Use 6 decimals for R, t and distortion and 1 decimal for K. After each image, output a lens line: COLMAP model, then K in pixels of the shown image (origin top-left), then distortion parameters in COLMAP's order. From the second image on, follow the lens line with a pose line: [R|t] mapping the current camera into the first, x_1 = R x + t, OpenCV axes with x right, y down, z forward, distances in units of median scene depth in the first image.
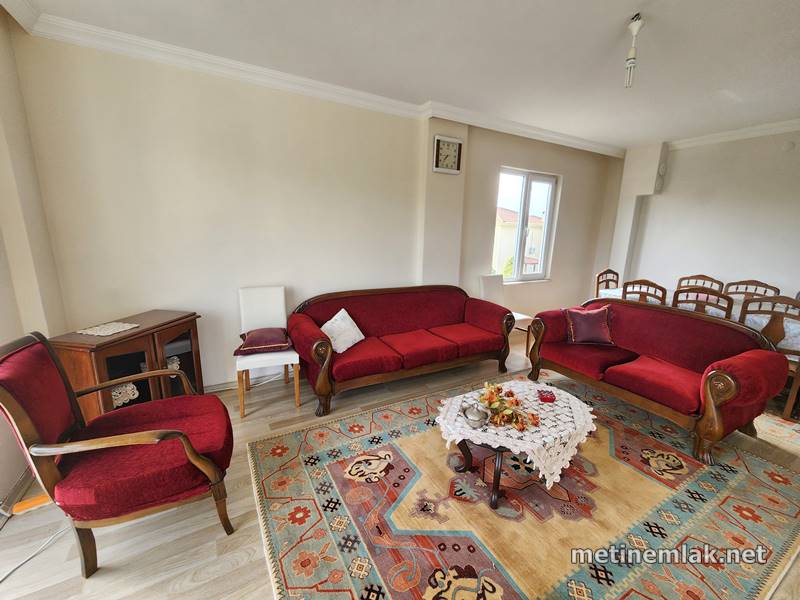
lens RADIAL K [[331.6, 0, 398.1], [0, 331.6, 300.6], [0, 0, 1]] dist [-0.001151, 0.000514]
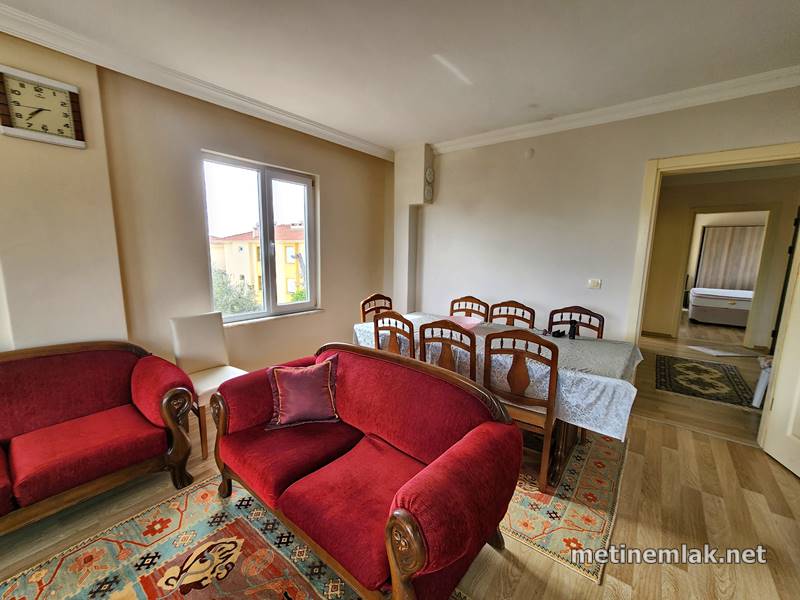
lens RADIAL K [[331.6, 0, 400.7], [0, 331.6, 301.9], [0, 0, 1]] dist [-0.001151, 0.000514]
pose [[0.926636, -0.068277, 0.369708, 0.463022], [0.086444, 0.995717, -0.032775, -0.053210], [-0.365887, 0.062329, 0.928570, 0.292418]]
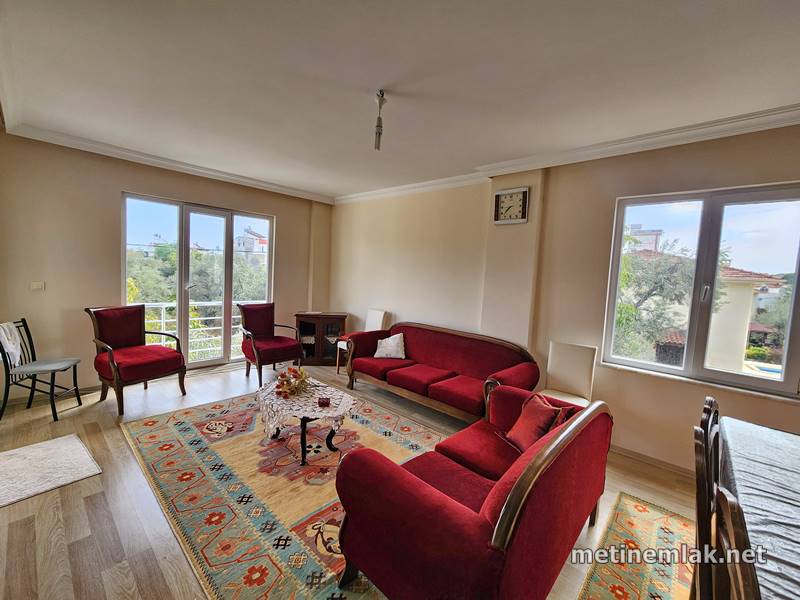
lens RADIAL K [[331.6, 0, 396.2], [0, 331.6, 295.7], [0, 0, 1]] dist [-0.001151, 0.000514]
pose [[0.317353, 0.062193, -0.946266, 0.961314], [-0.244553, 0.969463, -0.018299, -0.081063], [0.916232, 0.237219, 0.322872, 0.427806]]
